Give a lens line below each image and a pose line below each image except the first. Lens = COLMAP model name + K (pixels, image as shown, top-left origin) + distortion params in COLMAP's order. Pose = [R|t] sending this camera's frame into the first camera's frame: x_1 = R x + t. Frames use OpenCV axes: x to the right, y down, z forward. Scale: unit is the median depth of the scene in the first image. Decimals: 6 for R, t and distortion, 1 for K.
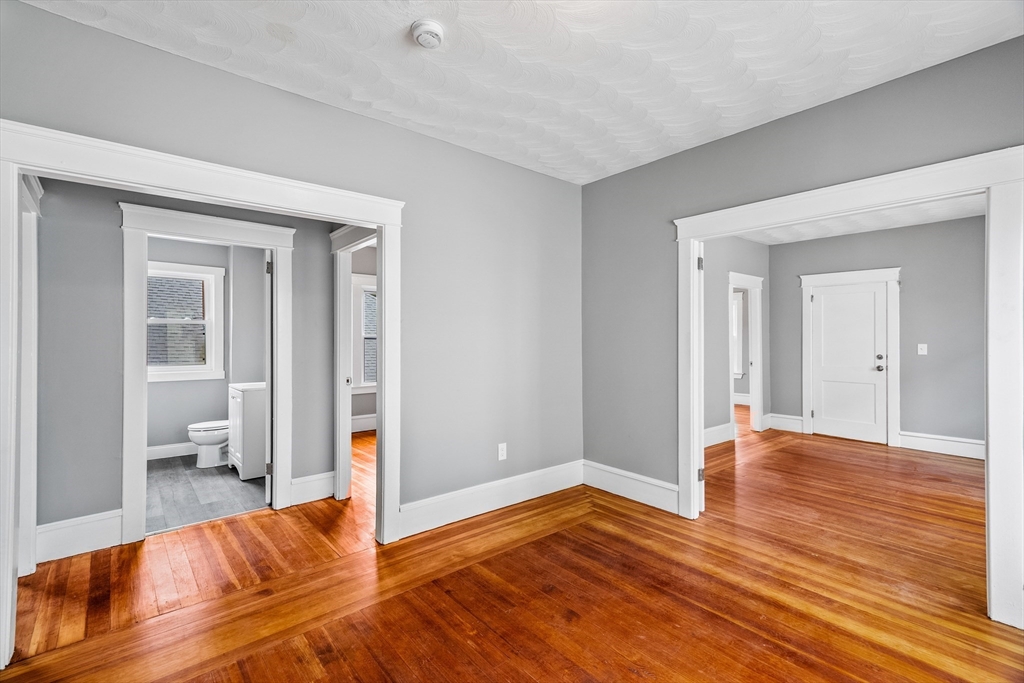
lens RADIAL K [[464.1, 0, 510.1], [0, 464.1, 336.6], [0, 0, 1]] dist [0.017999, 0.004113]
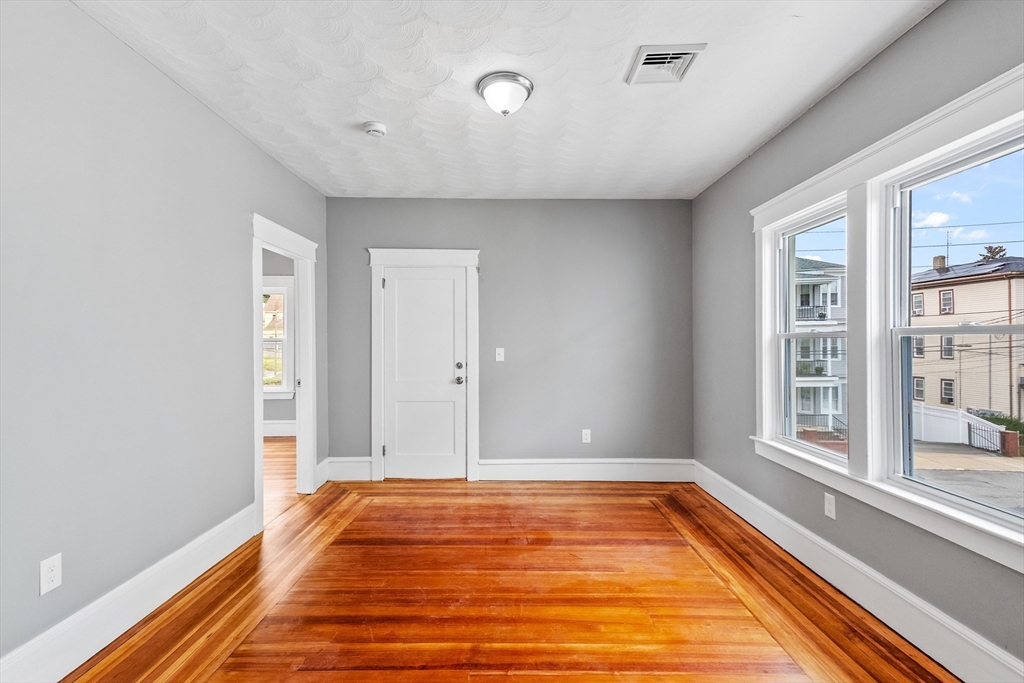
lens RADIAL K [[464.1, 0, 498.6], [0, 464.1, 337.2], [0, 0, 1]] dist [0.017999, 0.004113]
pose [[0.664107, 0.003211, 0.747631, 0.272952], [0.003051, 0.999971, -0.007005, 0.002894], [-0.747631, 0.006933, 0.664078, 0.464954]]
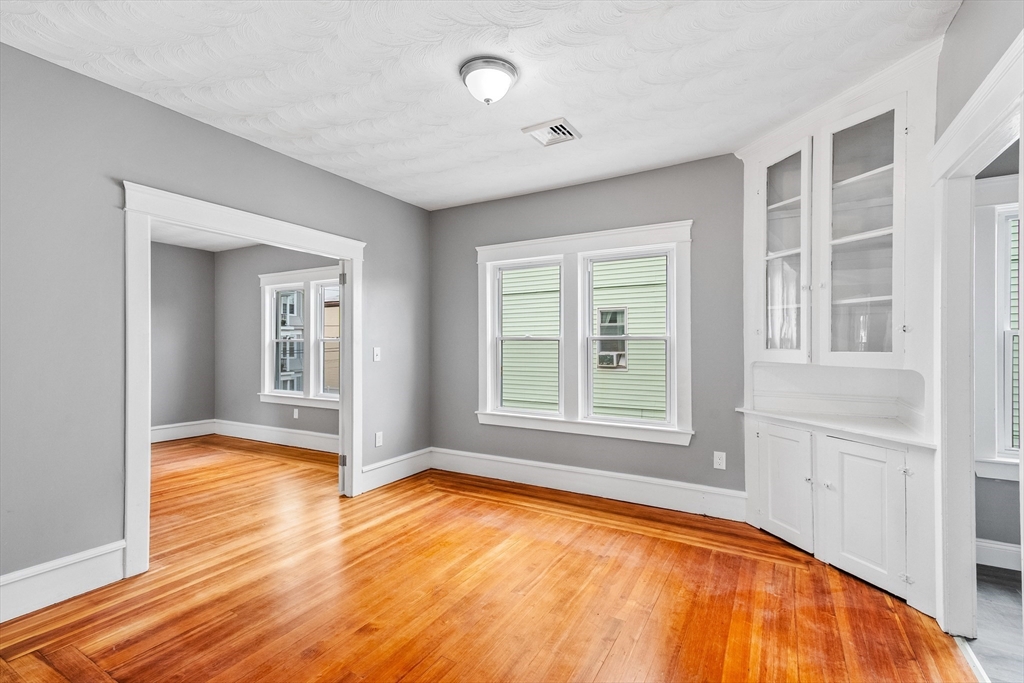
lens RADIAL K [[464.1, 0, 509.3], [0, 464.1, 344.4], [0, 0, 1]] dist [0.017999, 0.004113]
pose [[-0.328317, -0.005676, 0.944550, -0.351054], [-0.003296, 0.999983, 0.004864, -0.000227], [-0.944562, -0.001517, -0.328330, 0.417296]]
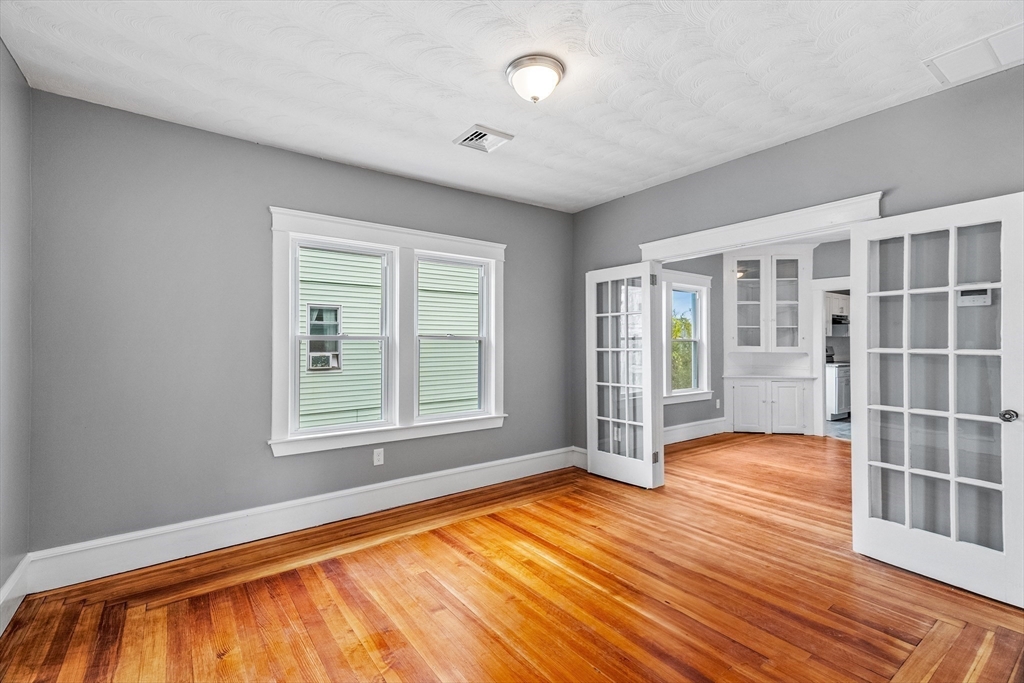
lens RADIAL K [[464.1, 0, 512.2], [0, 464.1, 335.2], [0, 0, 1]] dist [0.017999, 0.004113]
pose [[-0.997858, -0.002336, 0.065372, 0.607510], [-0.003696, 0.999779, -0.020698, 0.007649], [-0.065309, -0.020895, -0.997646, 1.185690]]
